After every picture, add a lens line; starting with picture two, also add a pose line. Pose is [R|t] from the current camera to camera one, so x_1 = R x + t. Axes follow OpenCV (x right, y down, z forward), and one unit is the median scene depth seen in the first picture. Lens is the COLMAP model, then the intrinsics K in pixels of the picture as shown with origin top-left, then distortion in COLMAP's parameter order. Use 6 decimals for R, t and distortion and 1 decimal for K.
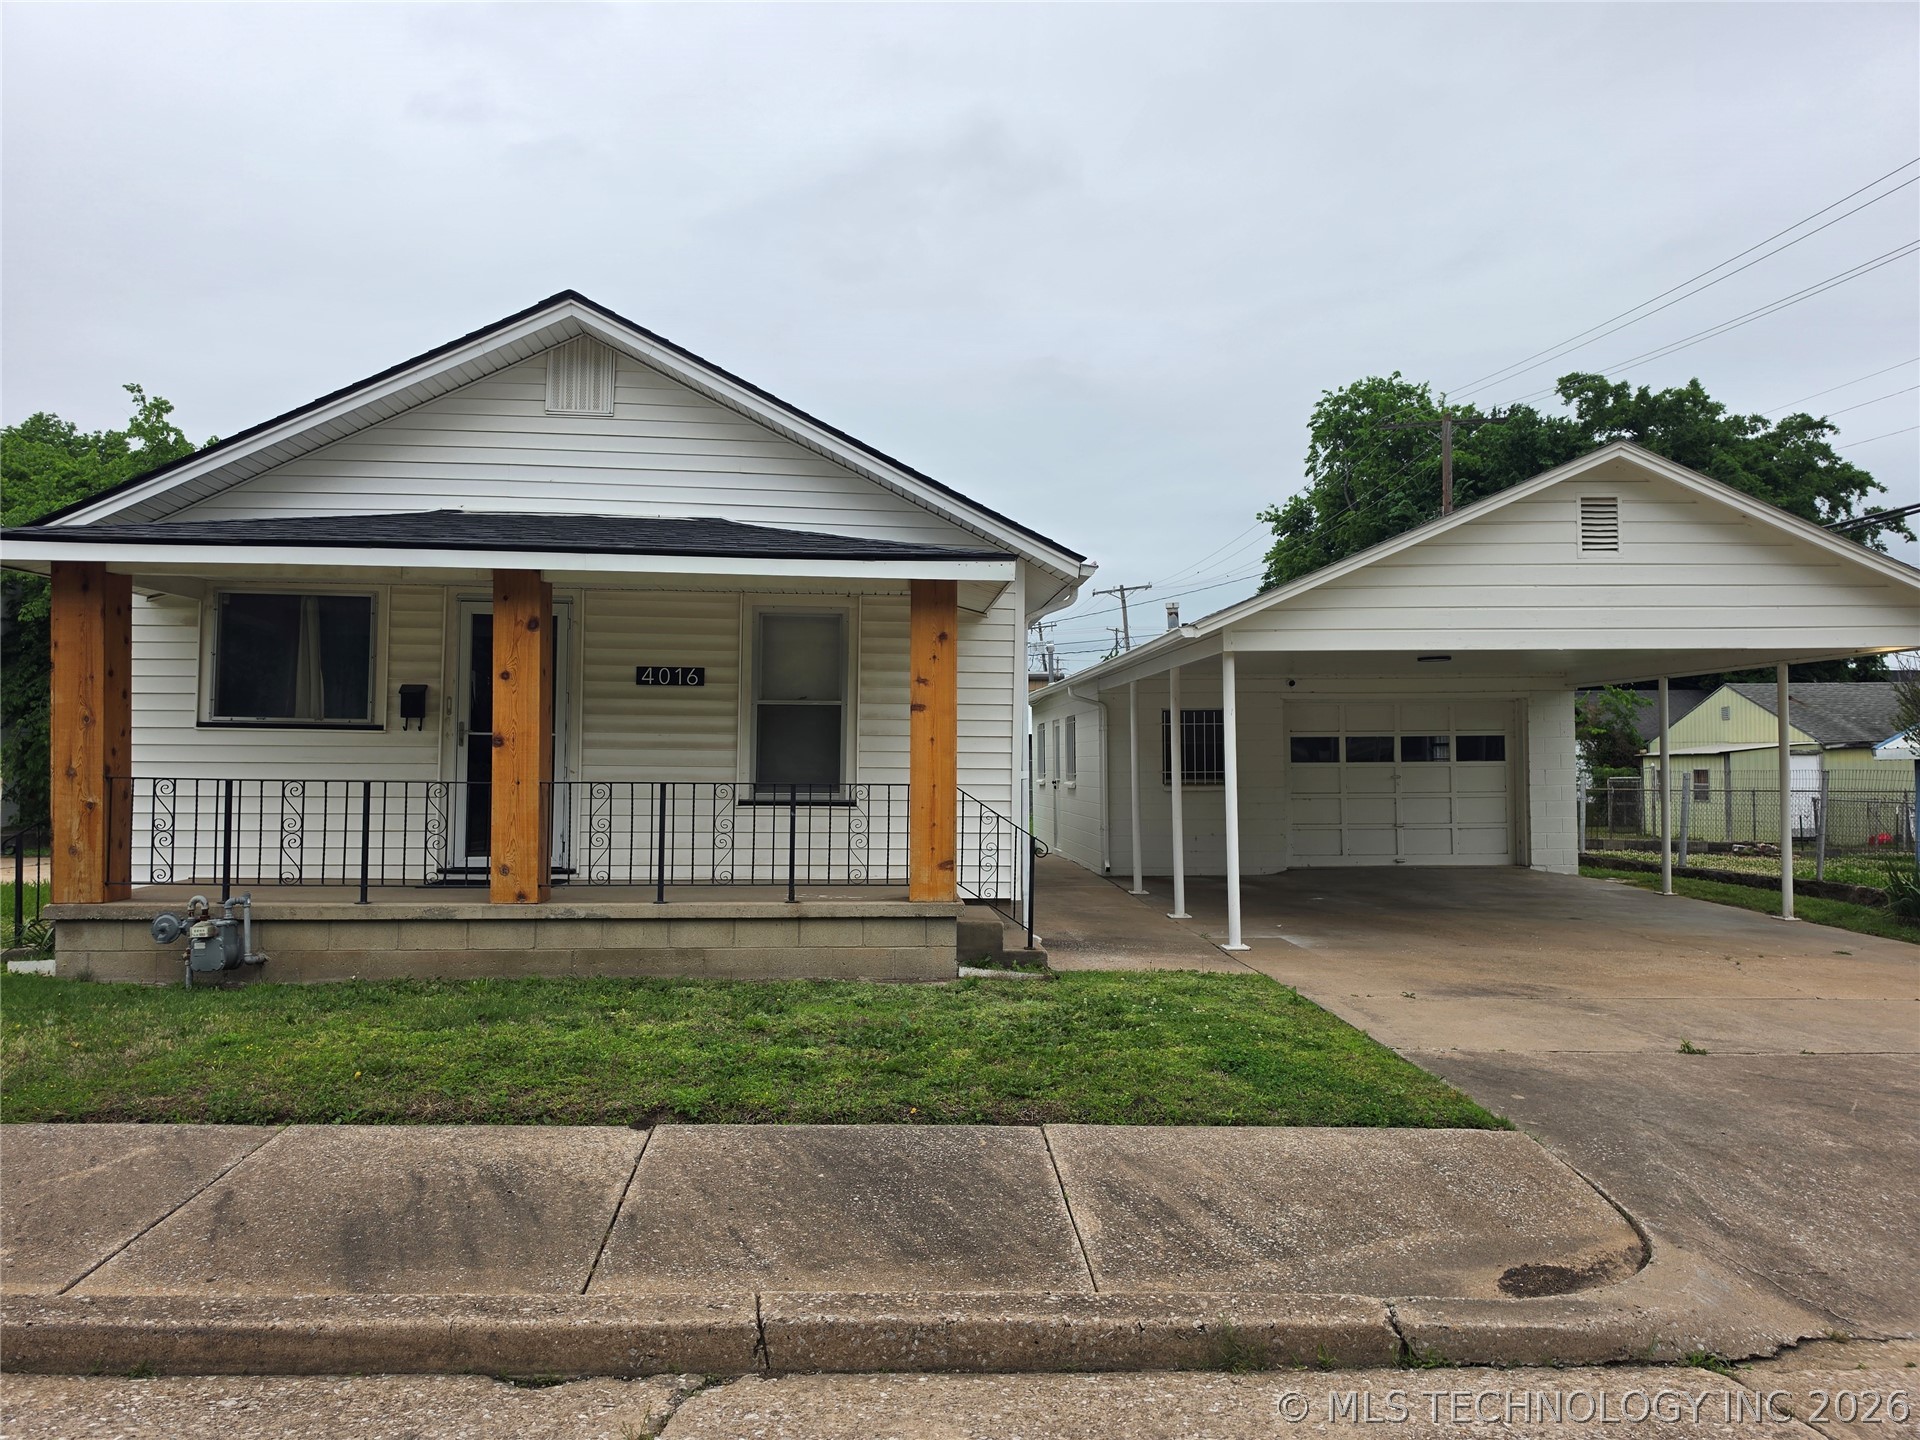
lens RADIAL K [[1315.9, 0, 956.9], [0, 1315.9, 701.3], [0, 0, 1]] dist [0.114411, -0.173201]
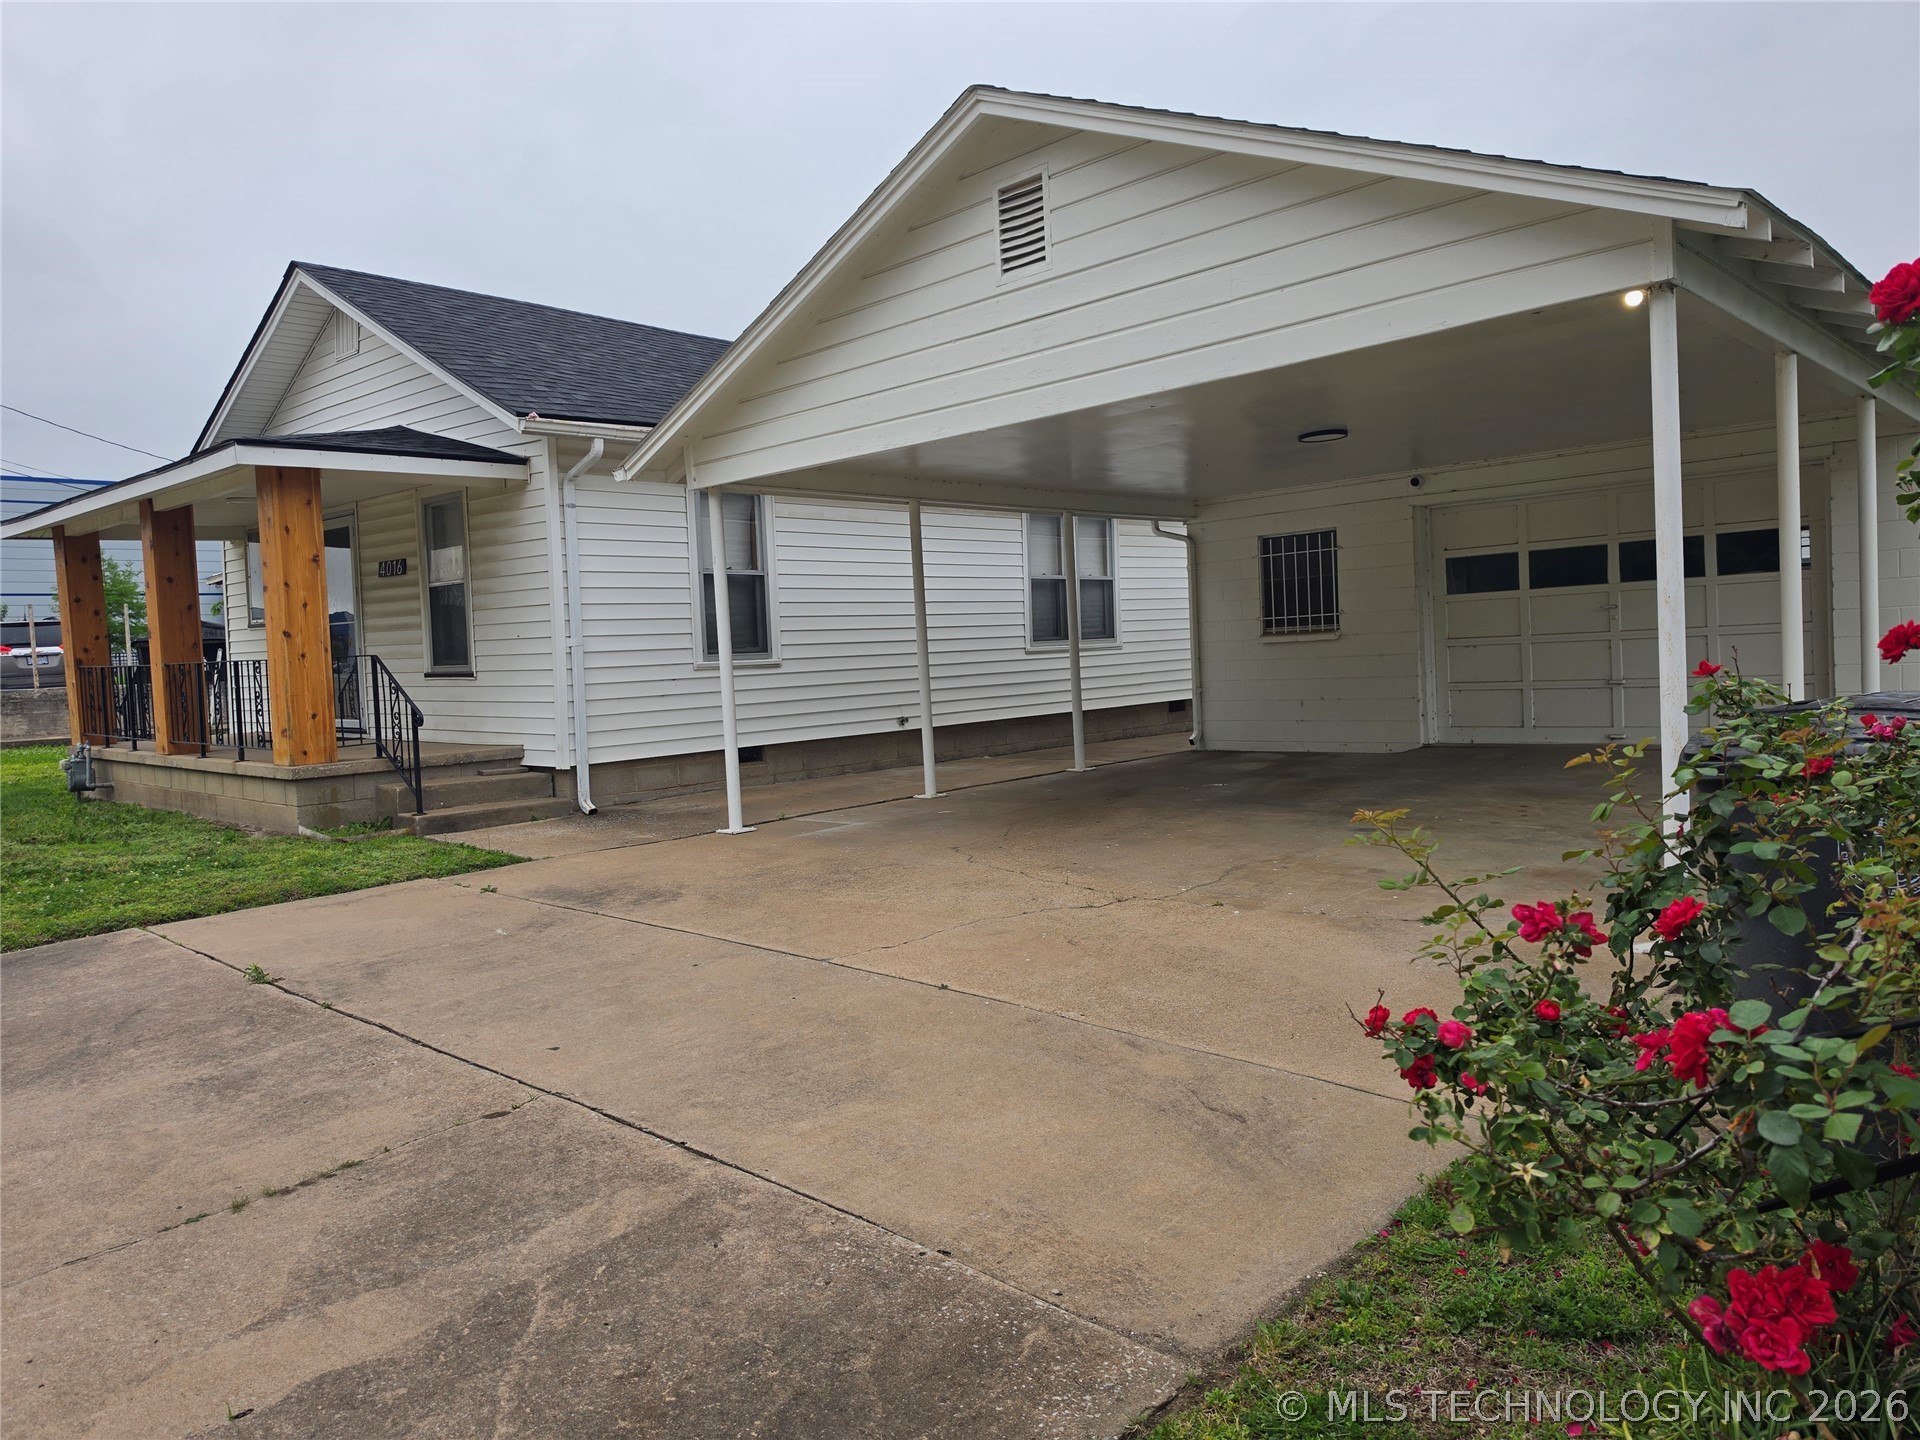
lens RADIAL K [[1315.9, 0, 956.9], [0, 1315.9, 701.3], [0, 0, 1]] dist [0.114411, -0.173201]
pose [[0.675761, 0.002825, -0.737115, 0.930912], [0.077982, 0.994107, 0.075301, 0.045272], [0.732984, -0.108368, 0.671558, 0.520651]]
